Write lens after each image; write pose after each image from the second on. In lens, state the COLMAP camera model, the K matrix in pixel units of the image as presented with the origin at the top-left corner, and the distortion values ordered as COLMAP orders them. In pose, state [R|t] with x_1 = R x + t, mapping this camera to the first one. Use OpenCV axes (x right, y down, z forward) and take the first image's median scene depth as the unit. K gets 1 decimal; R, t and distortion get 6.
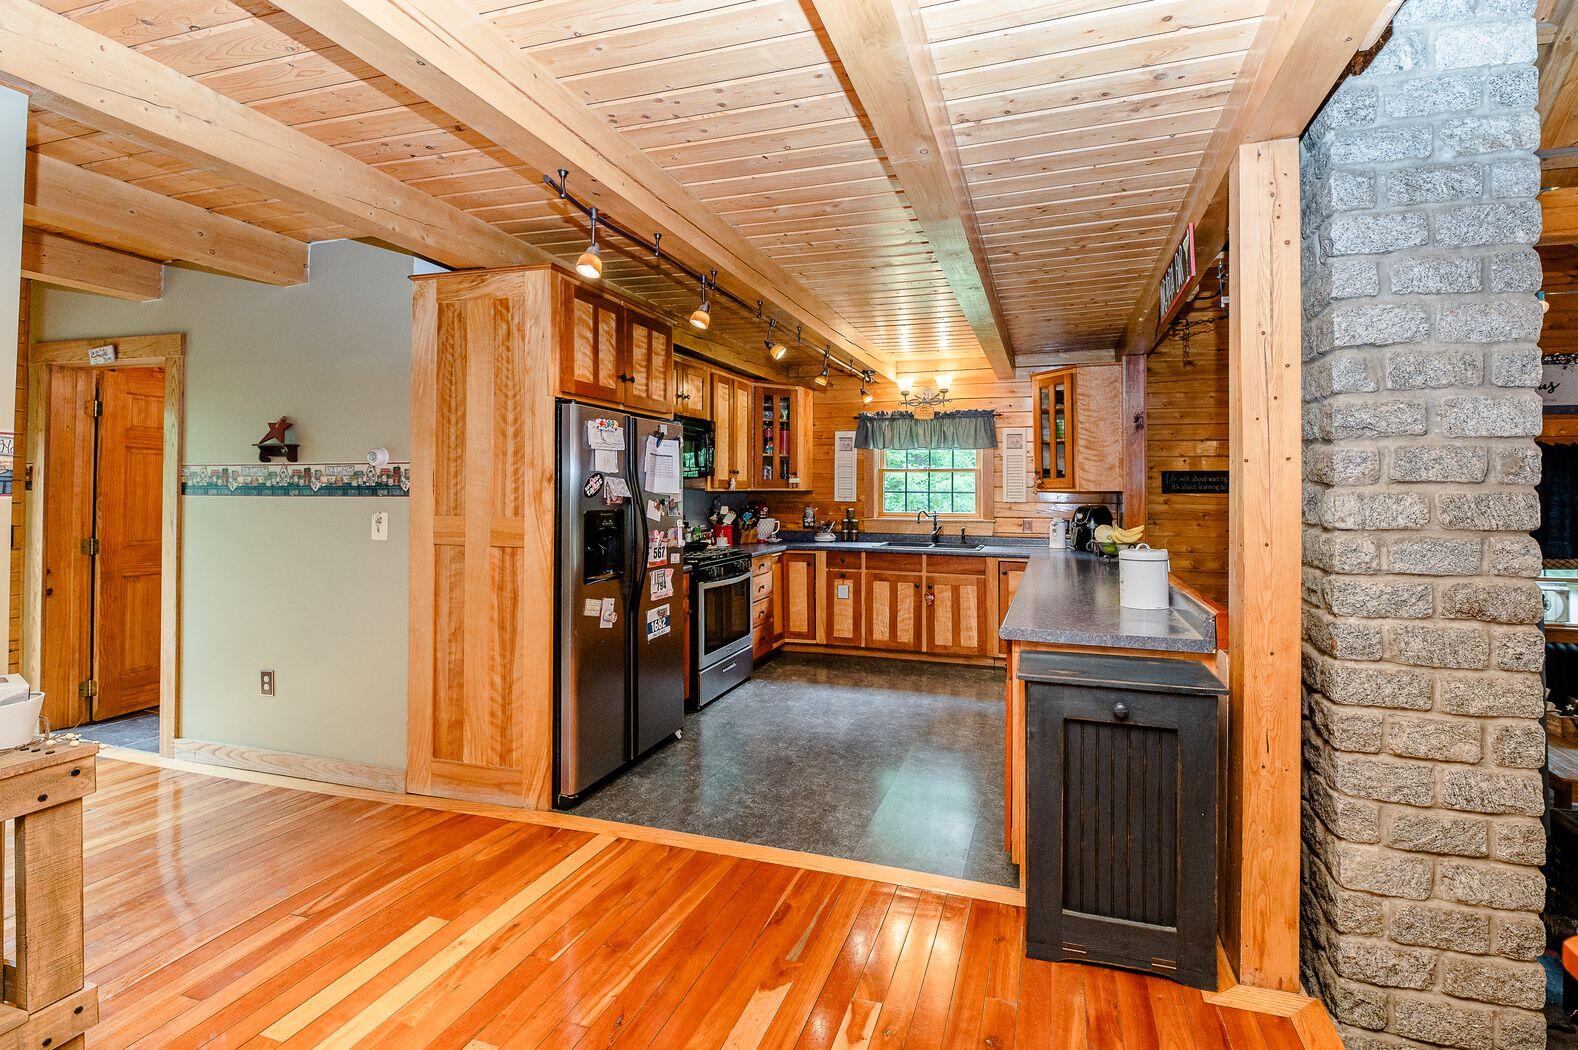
lens RADIAL K [[804.8, 0, 753.3], [0, 804.8, 480.6], [0, 0, 1]] dist [0.006682, 0.000557]
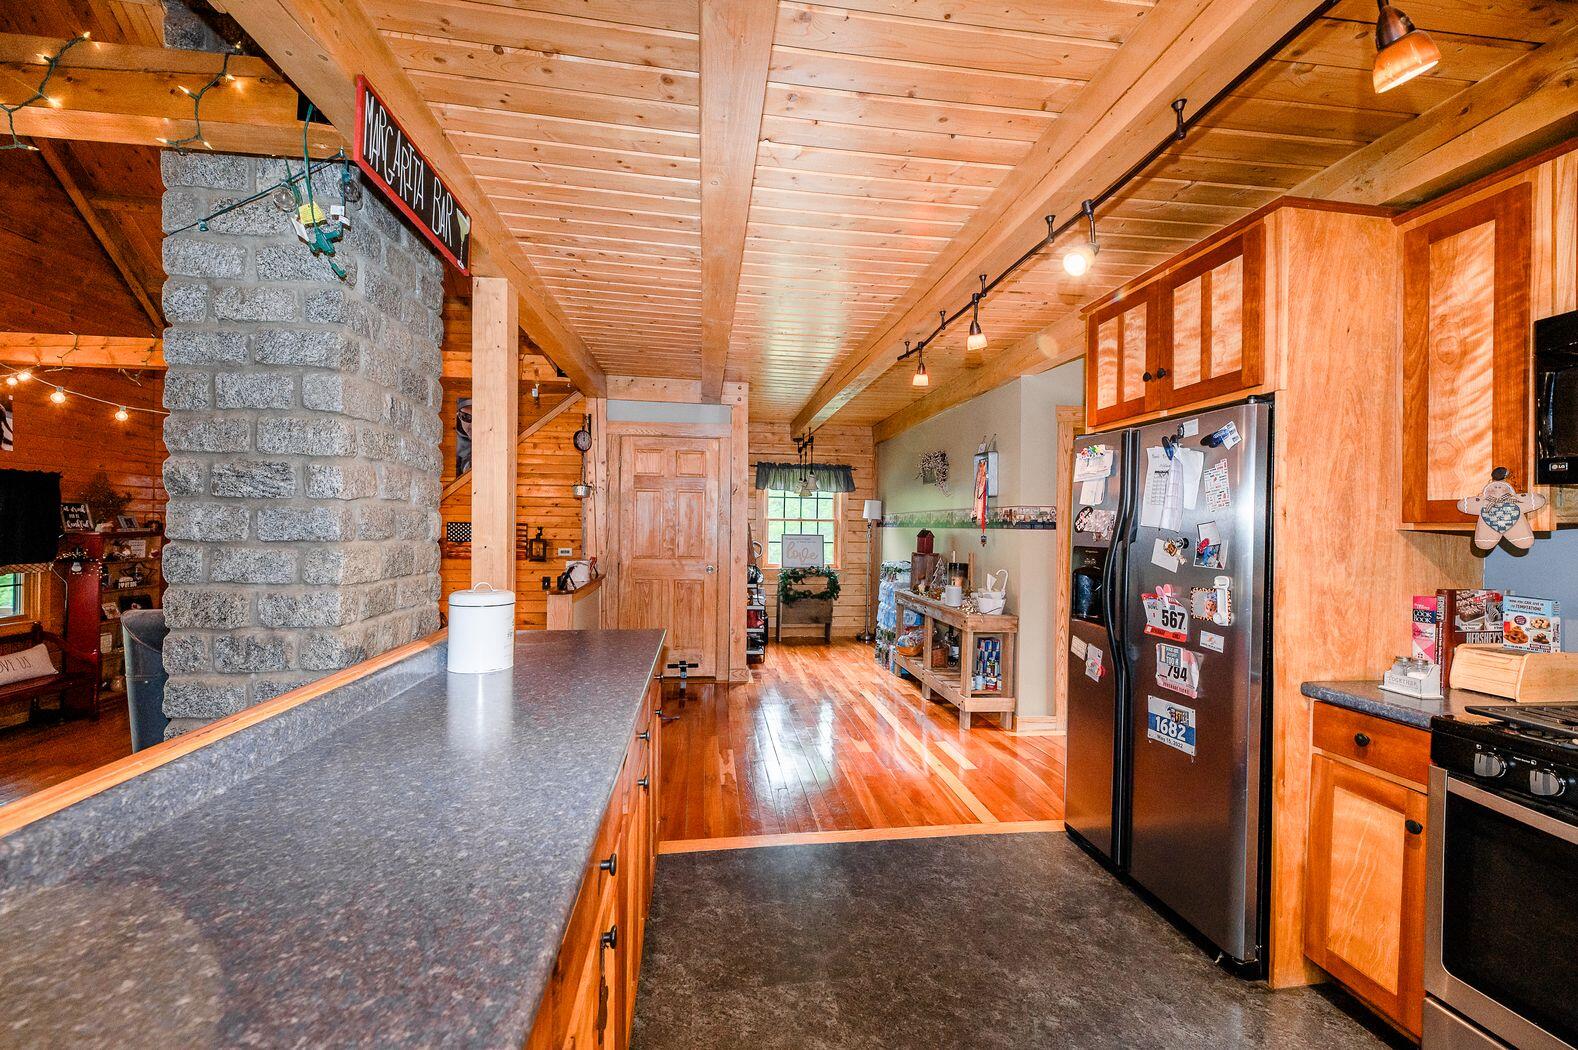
lens RADIAL K [[629.8, 0, 780.0], [0, 629.8, 529.5], [0, 0, 1]] dist [-0.008274, 0.000071]
pose [[-0.883798, -0.009057, -0.467780, 0.412533], [-0.005351, 0.999943, -0.009250, 0.022807], [0.467837, -0.005672, -0.883796, 1.324084]]
